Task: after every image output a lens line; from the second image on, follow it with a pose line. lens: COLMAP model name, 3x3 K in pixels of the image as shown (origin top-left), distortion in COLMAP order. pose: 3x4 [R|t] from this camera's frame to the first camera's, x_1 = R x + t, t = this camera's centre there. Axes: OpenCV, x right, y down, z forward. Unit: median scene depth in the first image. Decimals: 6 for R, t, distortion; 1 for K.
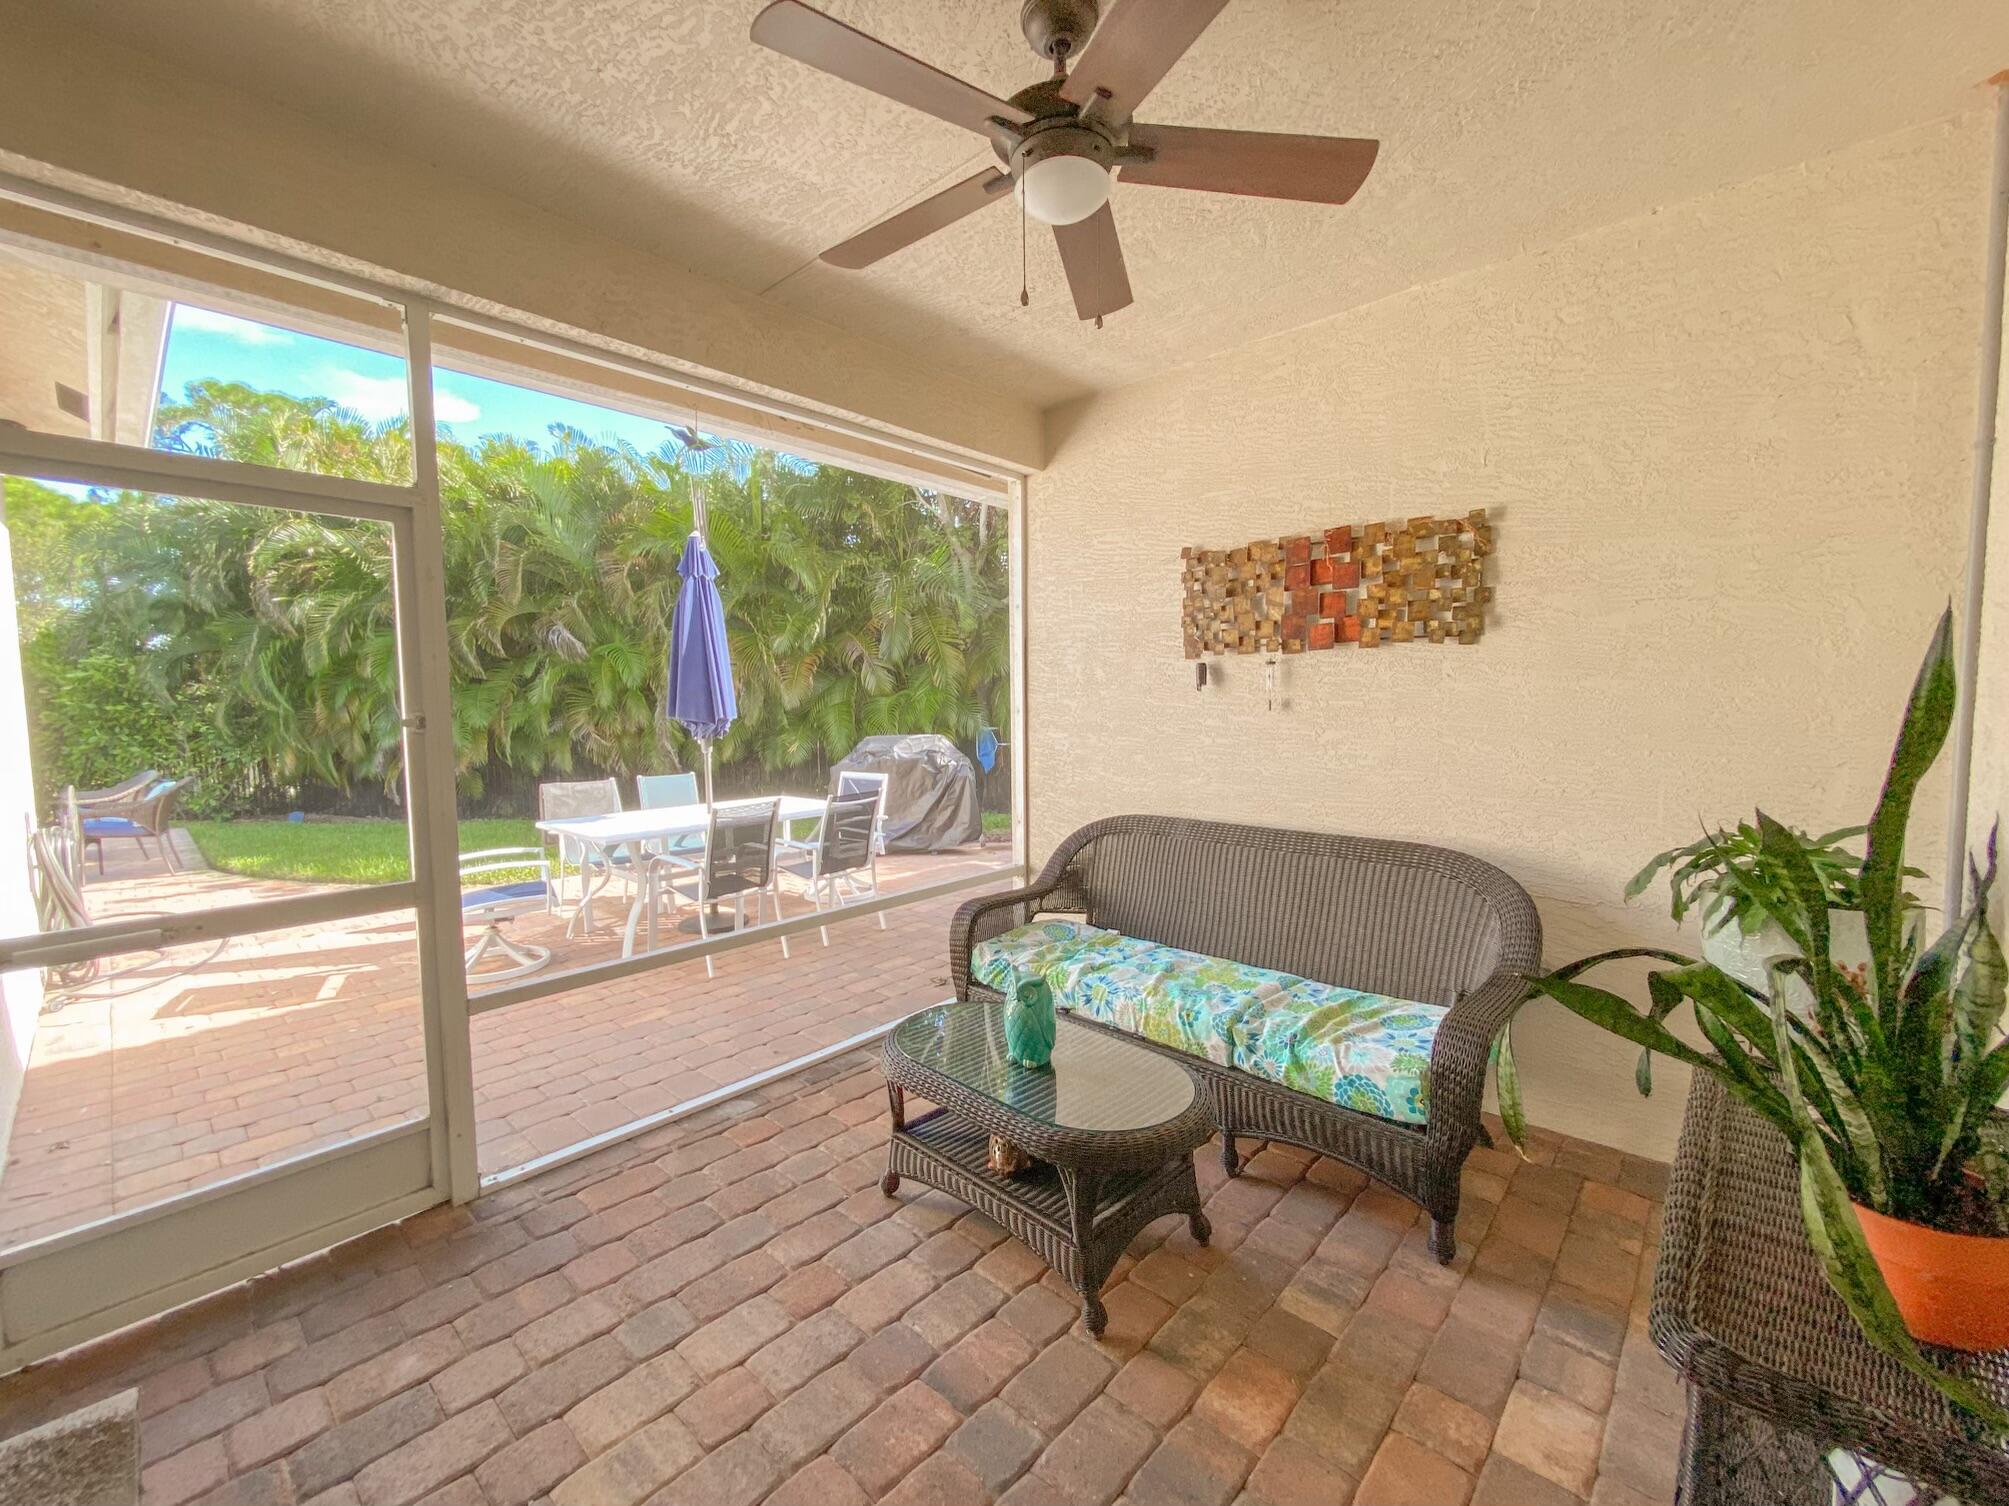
lens RADIAL K [[818.8, 0, 1001.3], [0, 818.8, 748.7], [0, 0, 1]] dist [0.010784, -0.007612]
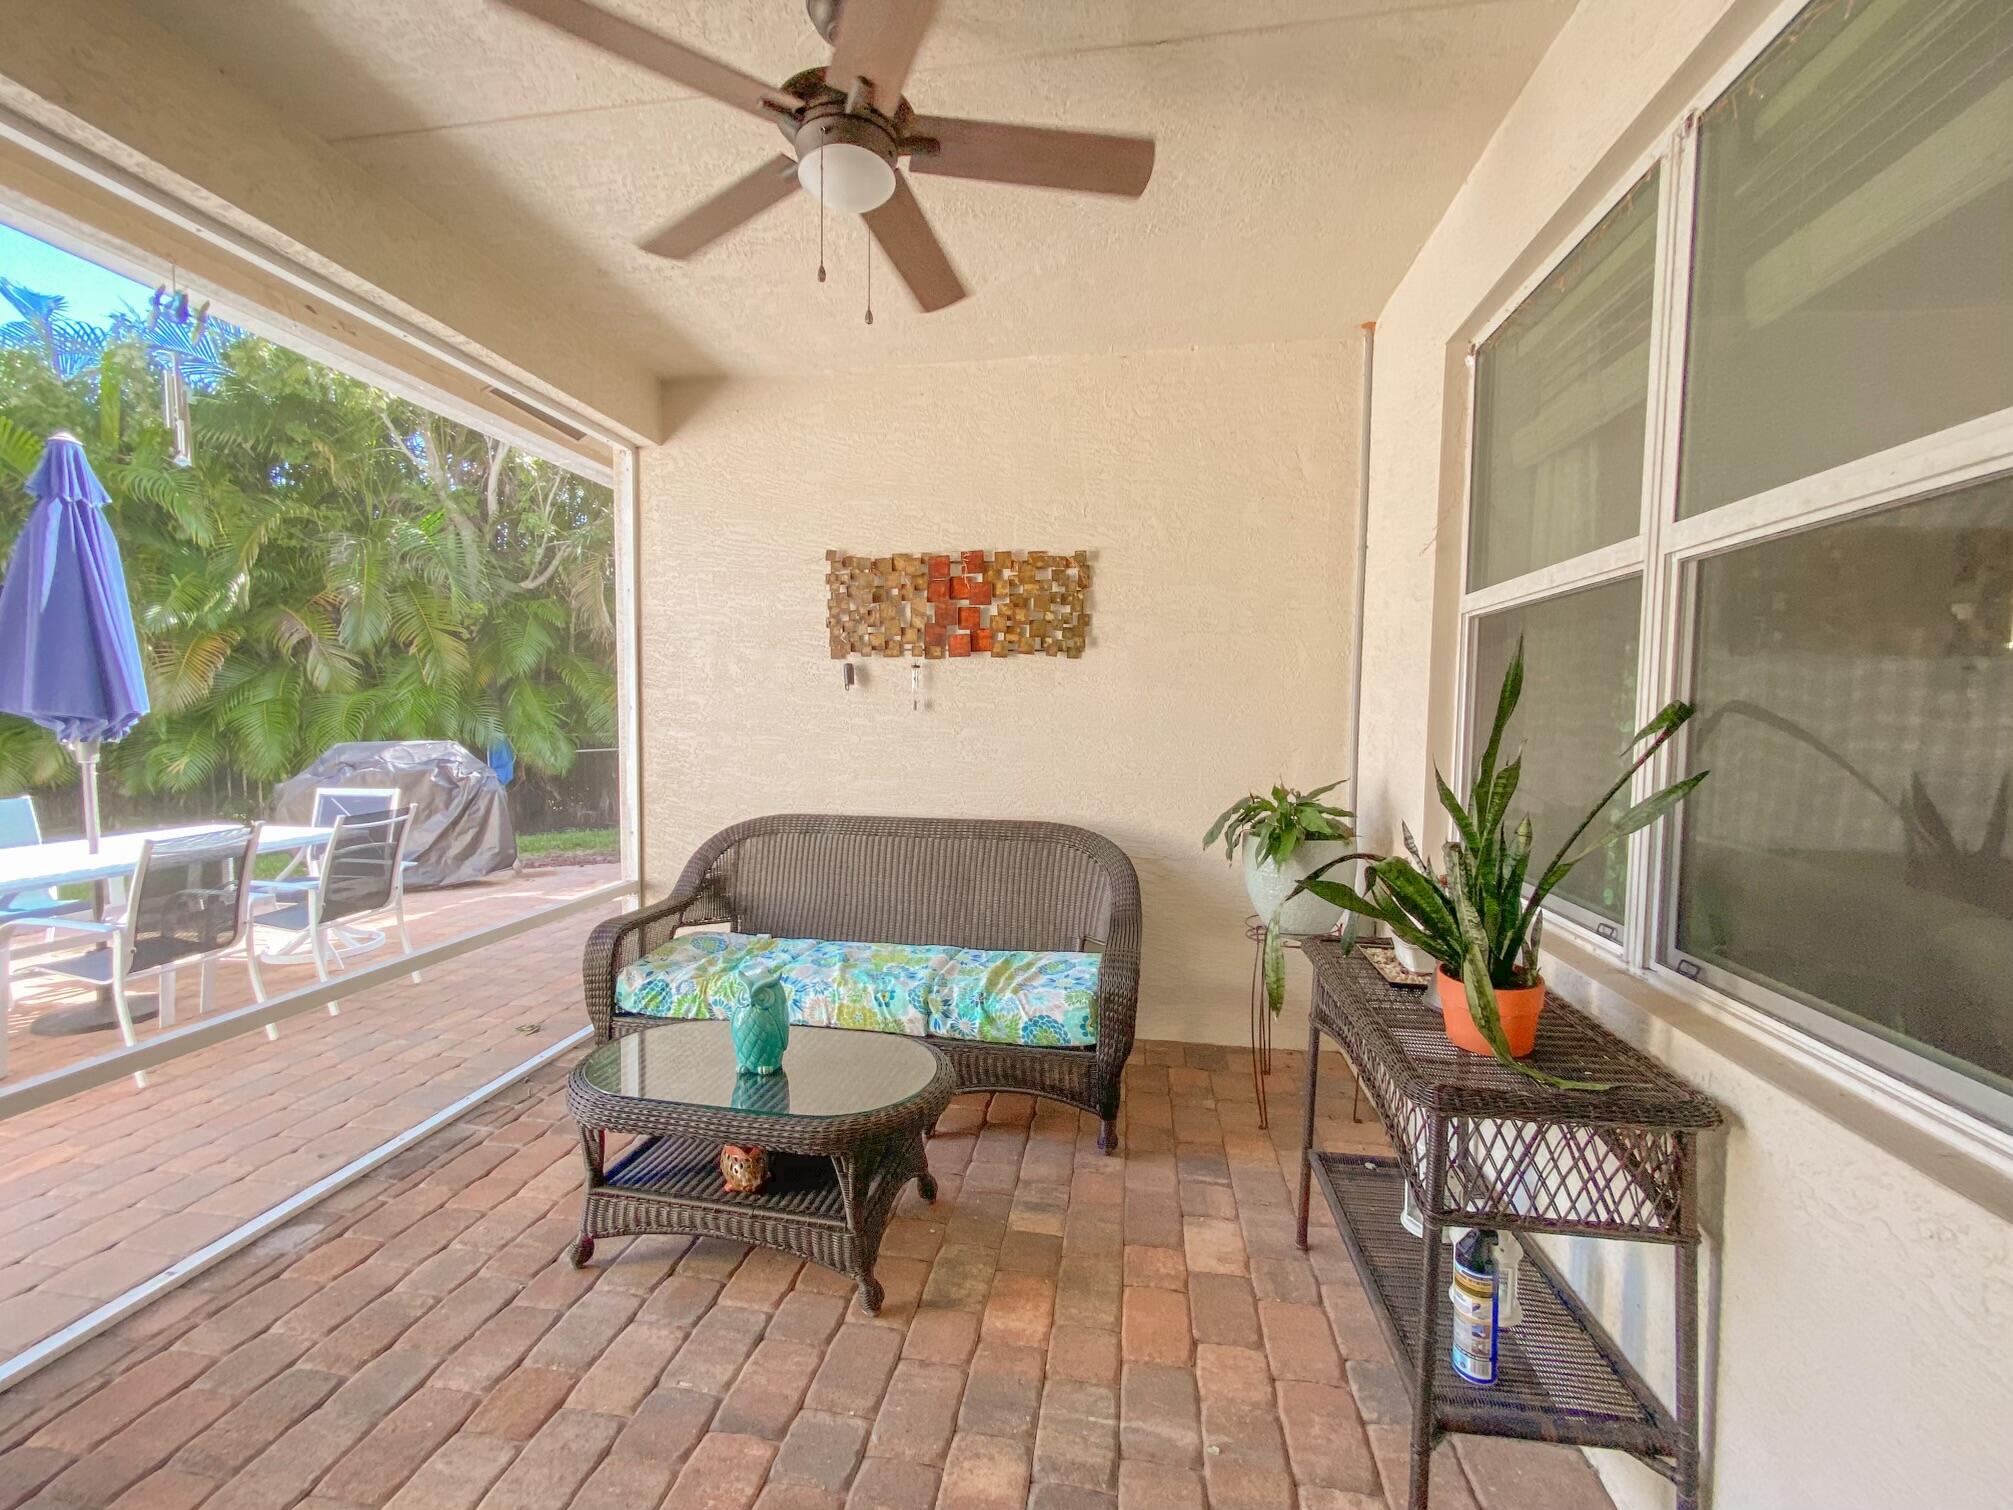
lens RADIAL K [[812.3, 0, 1009.8], [0, 812.3, 755.5], [0, 0, 1]] dist [0.025104, -0.008428]
pose [[0.833025, -0.007806, 0.553181, -0.186445], [0.012832, 0.999904, -0.005214, 0.023301], [-0.553087, 0.011442, 0.833045, 0.037257]]
